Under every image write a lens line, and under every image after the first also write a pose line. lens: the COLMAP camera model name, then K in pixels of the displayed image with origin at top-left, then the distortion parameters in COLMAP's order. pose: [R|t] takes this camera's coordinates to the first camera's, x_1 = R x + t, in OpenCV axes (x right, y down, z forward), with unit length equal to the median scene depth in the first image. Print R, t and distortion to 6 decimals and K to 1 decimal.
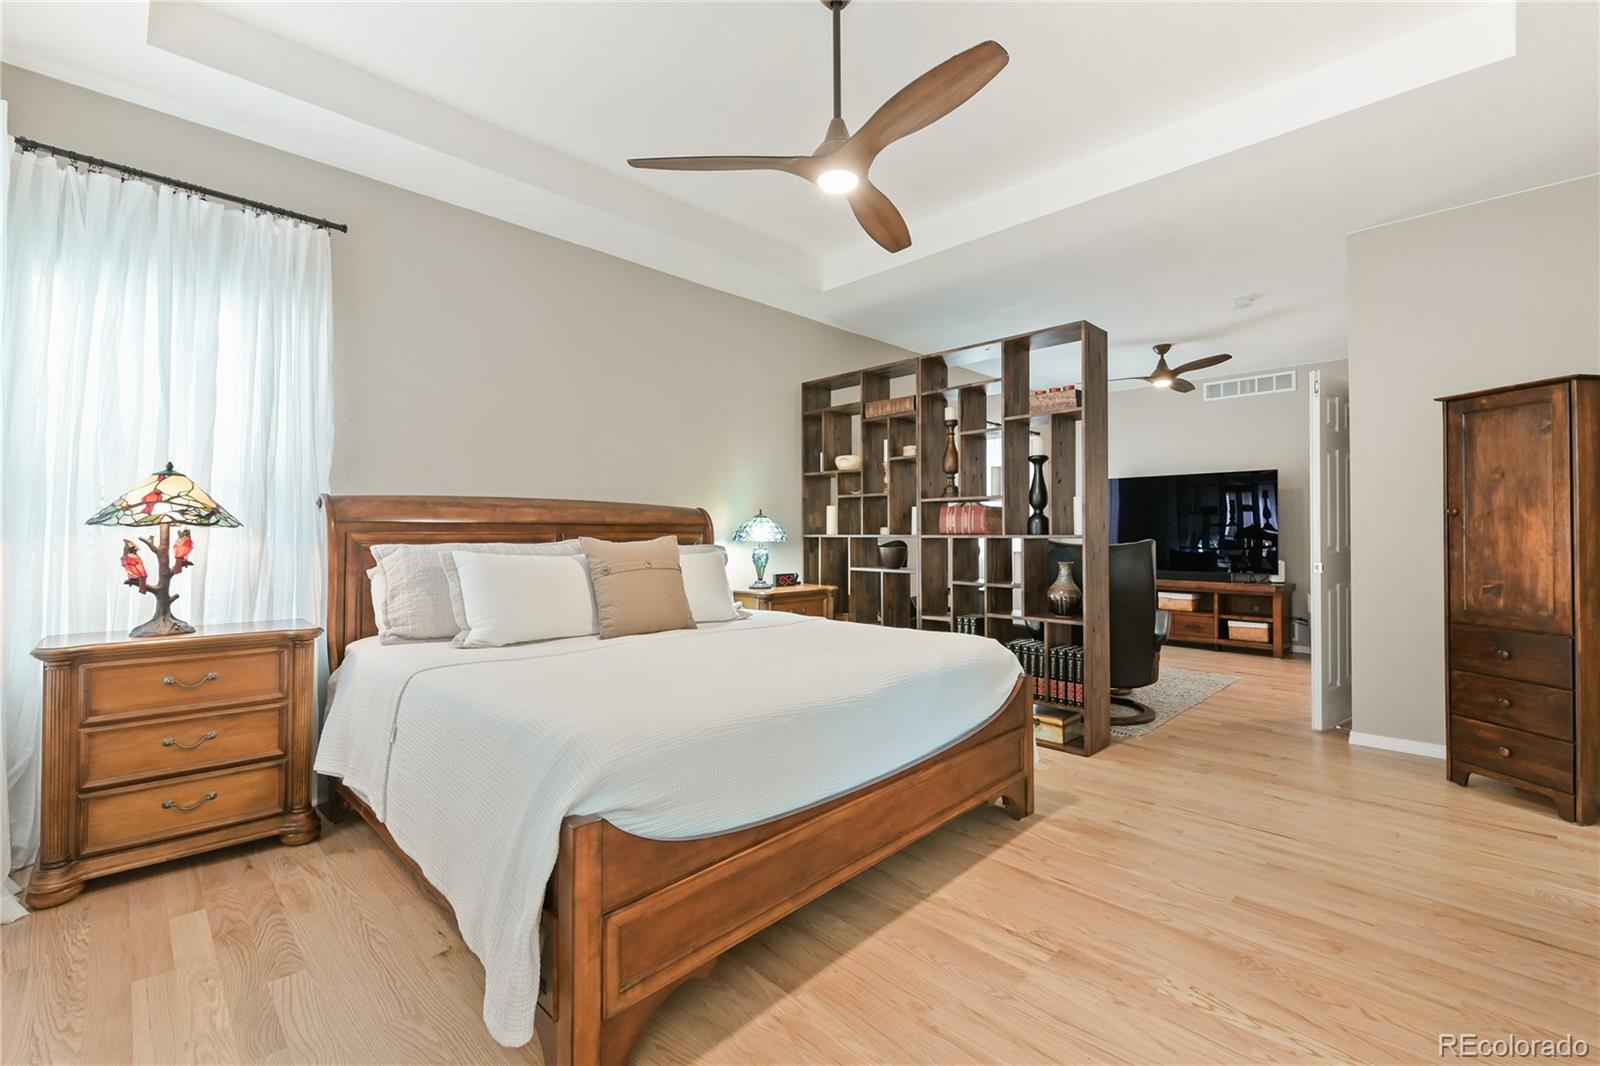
lens RADIAL K [[690.5, 0, 838.0], [0, 690.5, 544.5], [0, 0, 1]] dist [-0.011381, -0.000382]
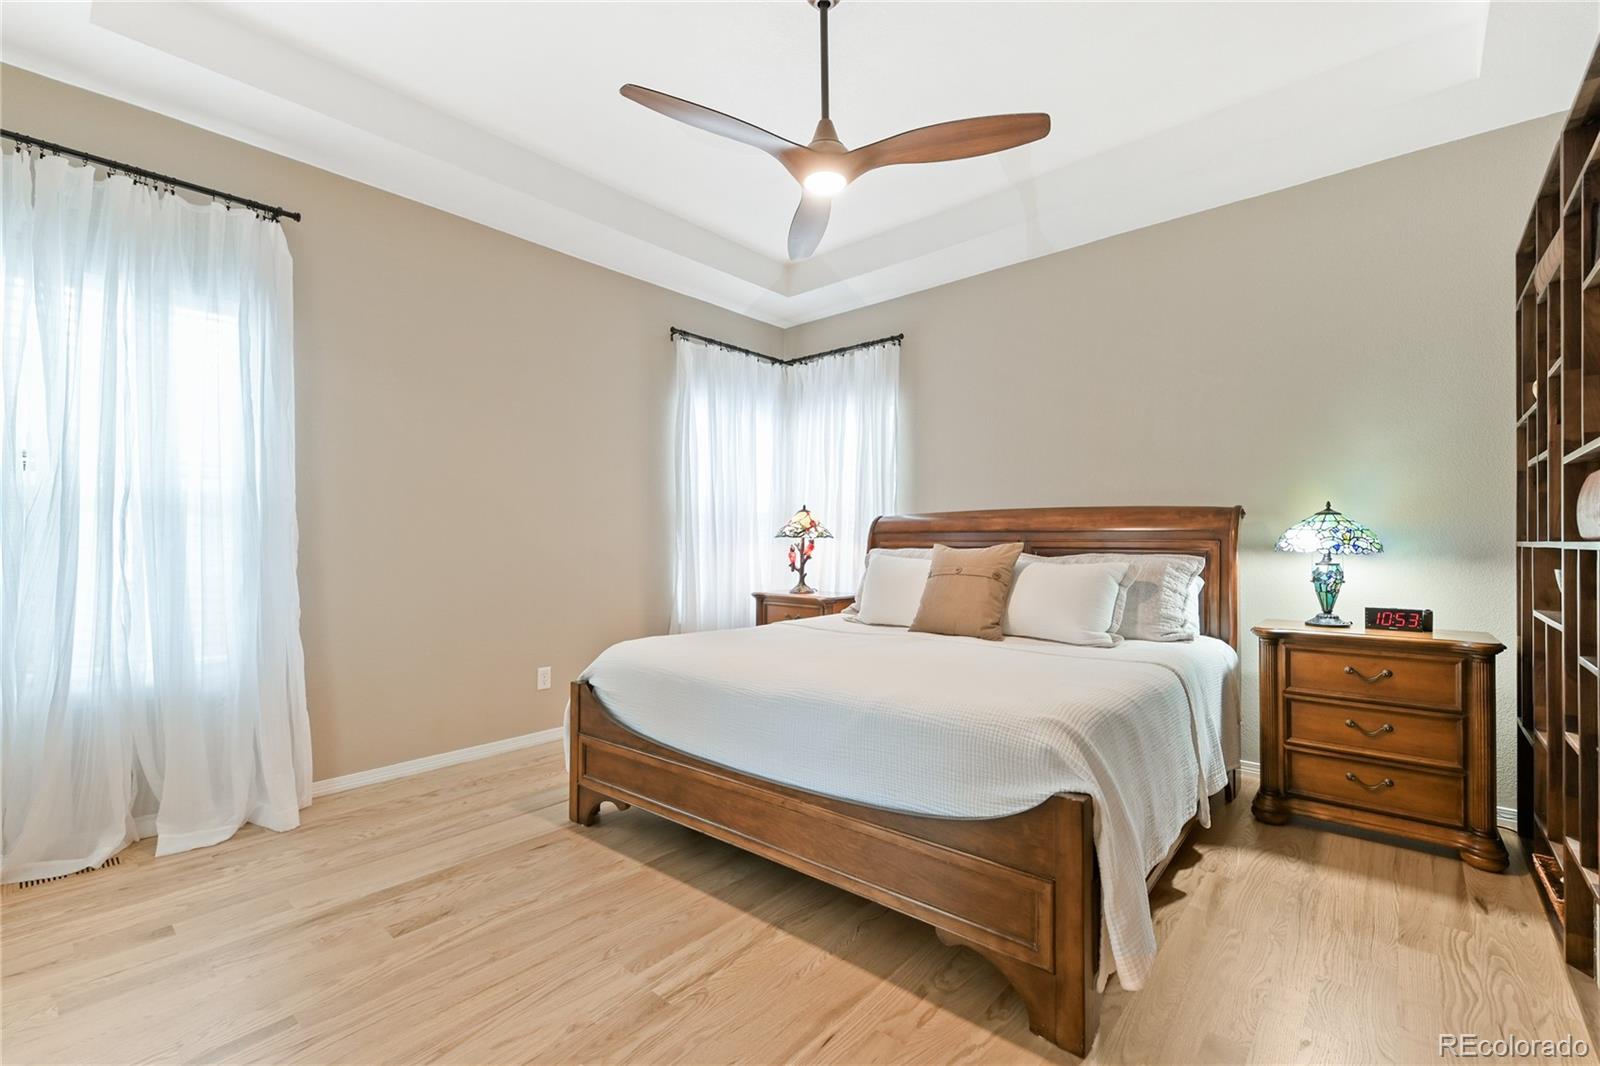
lens RADIAL K [[686.3, 0, 782.3], [0, 686.3, 534.6], [0, 0, 1]] dist [0.000090, -0.000369]
pose [[0.025437, -0.003999, -0.999668, 0.581097], [-0.011491, 0.999925, -0.004292, -0.015841], [0.999610, 0.011597, 0.025389, 0.523230]]
